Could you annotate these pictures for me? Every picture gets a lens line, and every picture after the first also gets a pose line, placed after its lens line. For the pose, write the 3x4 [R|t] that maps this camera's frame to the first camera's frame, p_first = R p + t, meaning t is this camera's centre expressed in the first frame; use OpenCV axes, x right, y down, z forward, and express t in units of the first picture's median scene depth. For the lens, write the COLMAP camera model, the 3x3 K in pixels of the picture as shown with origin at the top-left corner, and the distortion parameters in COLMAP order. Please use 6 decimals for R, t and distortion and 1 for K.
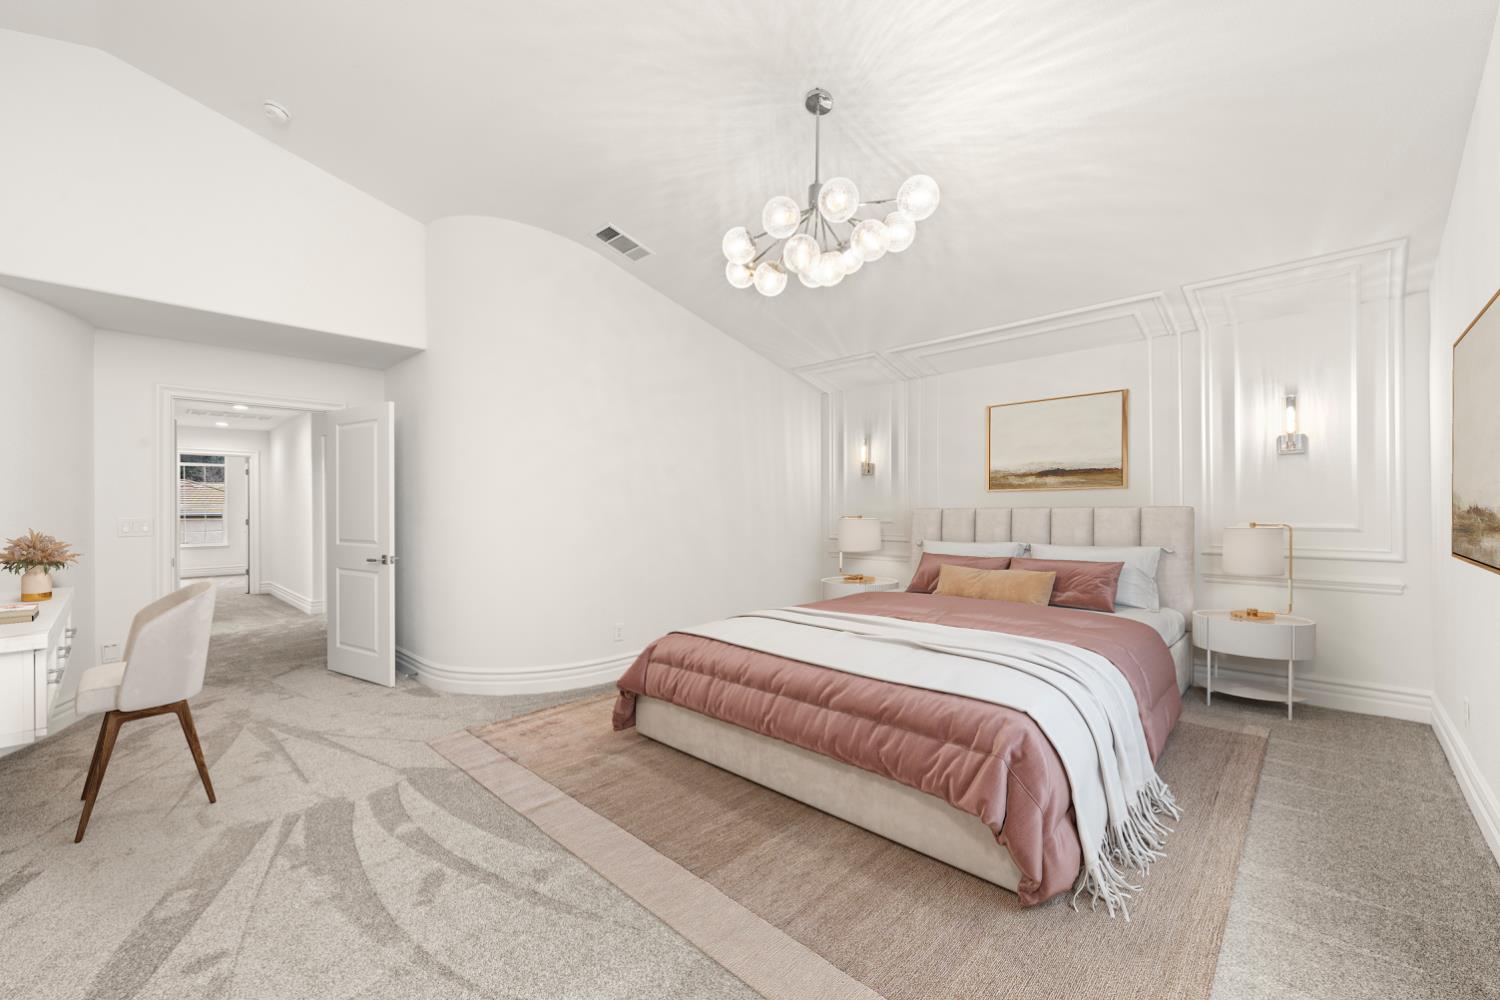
lens RADIAL K [[601.8, 0, 750.0], [0, 601.8, 500.0], [0, 0, 1]] dist [0.000374, 0.000073]
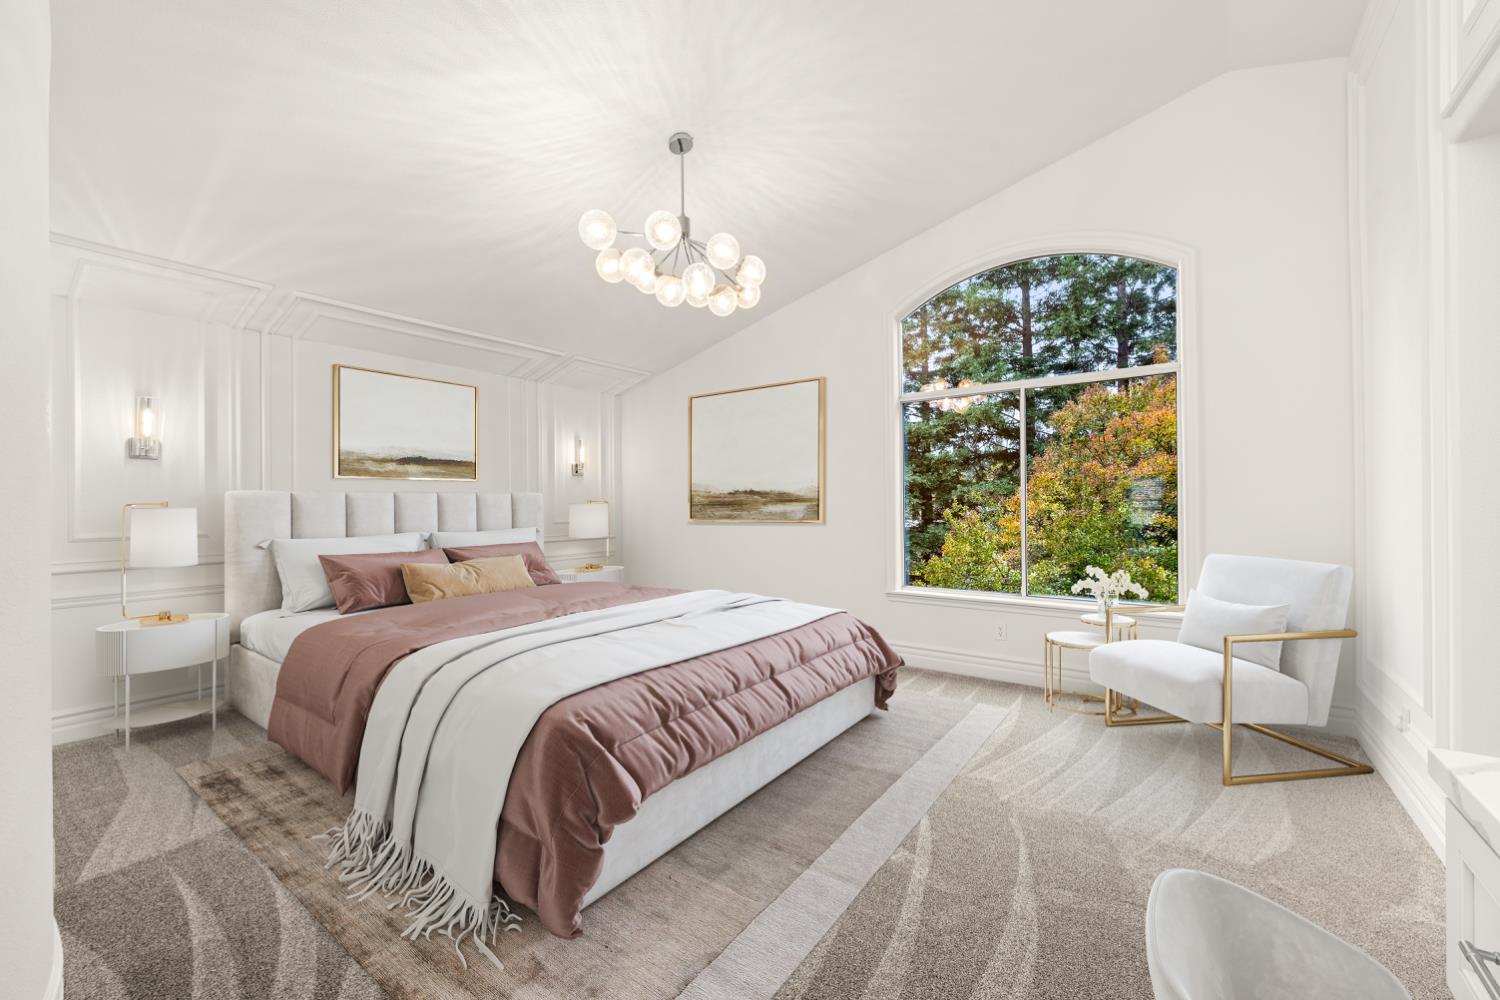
lens RADIAL K [[601.8, 0, 750.0], [0, 601.8, 500.0], [0, 0, 1]] dist [0.000374, 0.000073]
pose [[-0.126565, 0.001910, 0.991956, -0.514695], [-0.002801, 0.999993, -0.002283, 0.017960], [-0.991954, -0.003068, -0.126559, 0.586054]]
